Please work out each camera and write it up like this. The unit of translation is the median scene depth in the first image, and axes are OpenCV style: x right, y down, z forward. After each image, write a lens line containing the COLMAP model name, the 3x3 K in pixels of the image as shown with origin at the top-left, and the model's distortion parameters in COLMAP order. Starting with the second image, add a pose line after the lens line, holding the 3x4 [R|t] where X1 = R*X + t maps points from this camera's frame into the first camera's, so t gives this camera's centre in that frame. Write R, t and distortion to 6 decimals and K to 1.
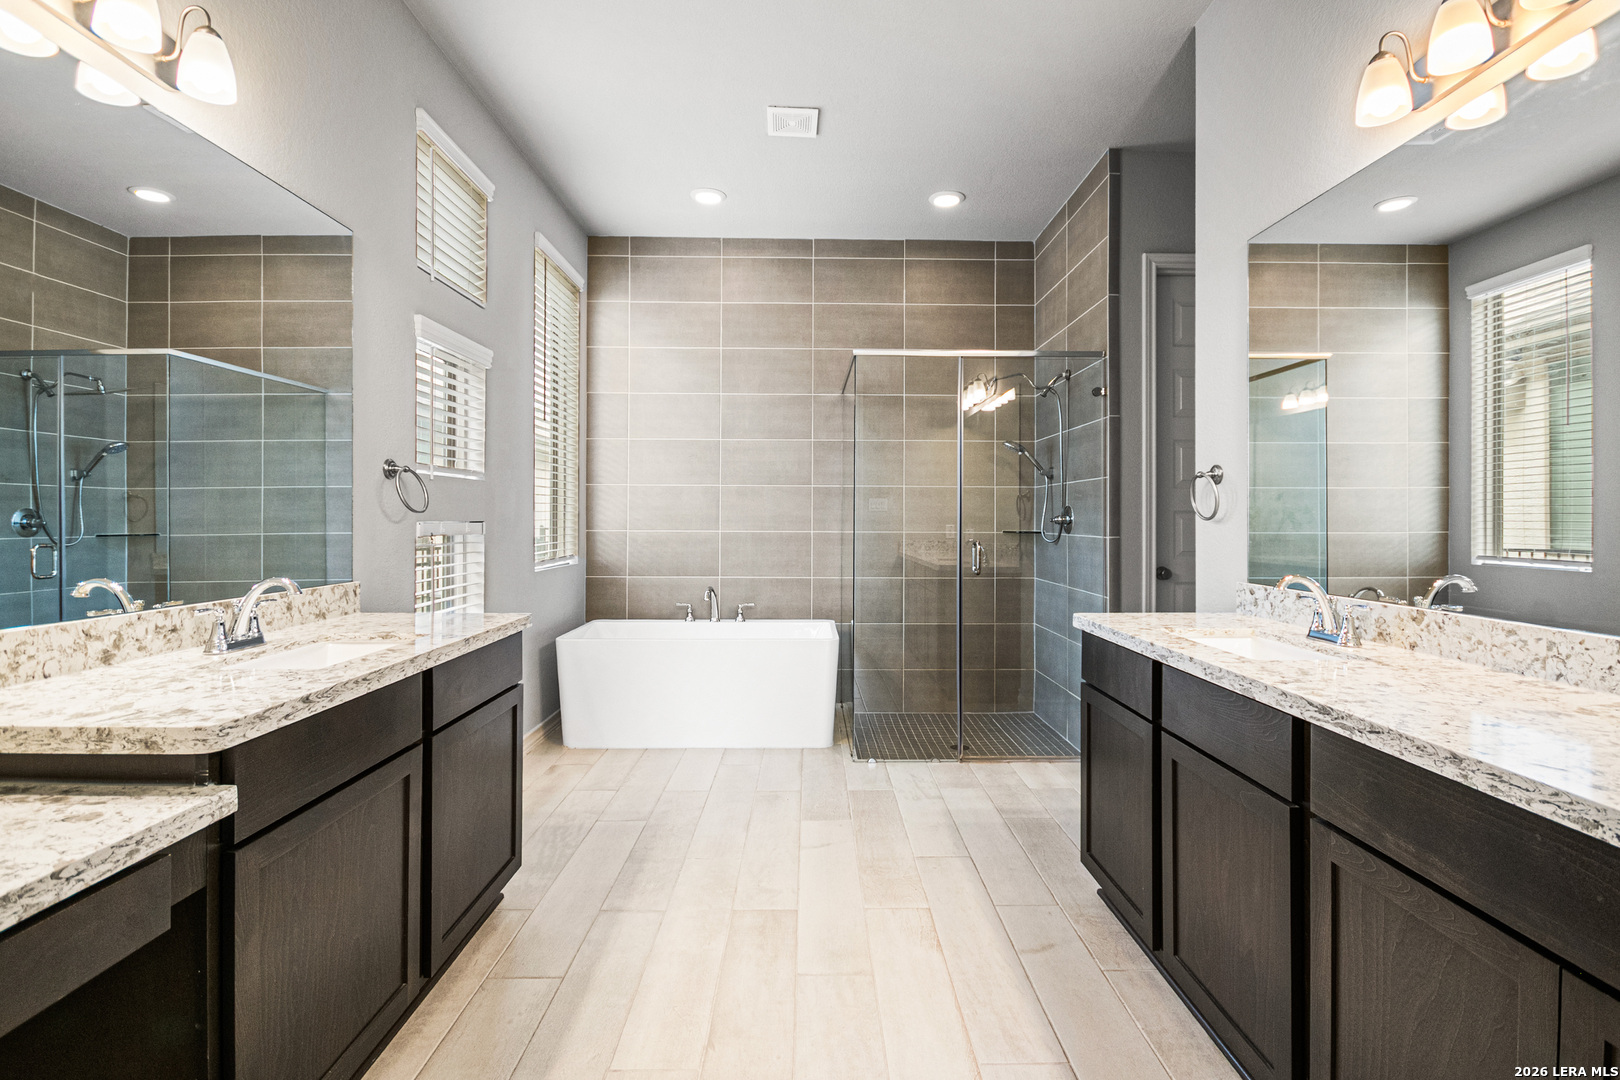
lens RADIAL K [[730.4, 0, 824.3], [0, 730.4, 538.7], [0, 0, 1]] dist [0.001181, -0.000257]
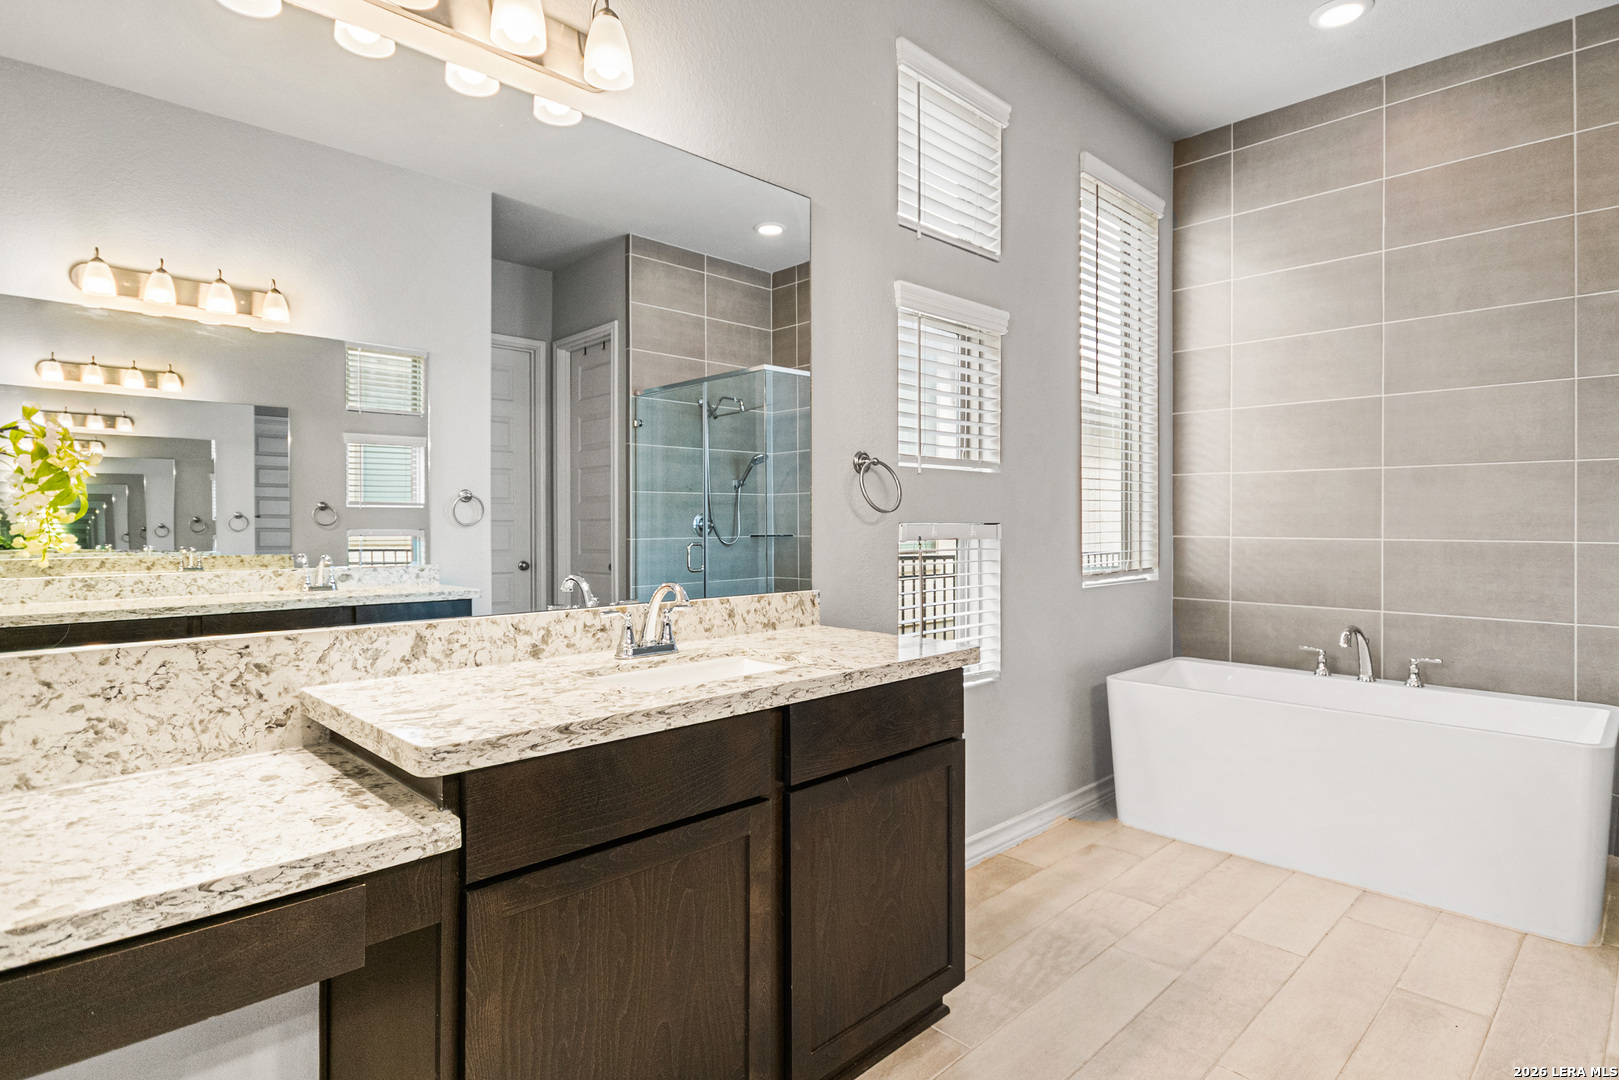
lens RADIAL K [[861.1, 0, 814.9], [0, 861.1, 531.1], [0, 0, 1]] dist [0.015190, 0.000656]
pose [[0.700961, 0.006282, -0.713172, 0.117485], [-0.018205, 0.999793, -0.009086, -0.003723], [0.712967, 0.019353, 0.700931, 0.280448]]
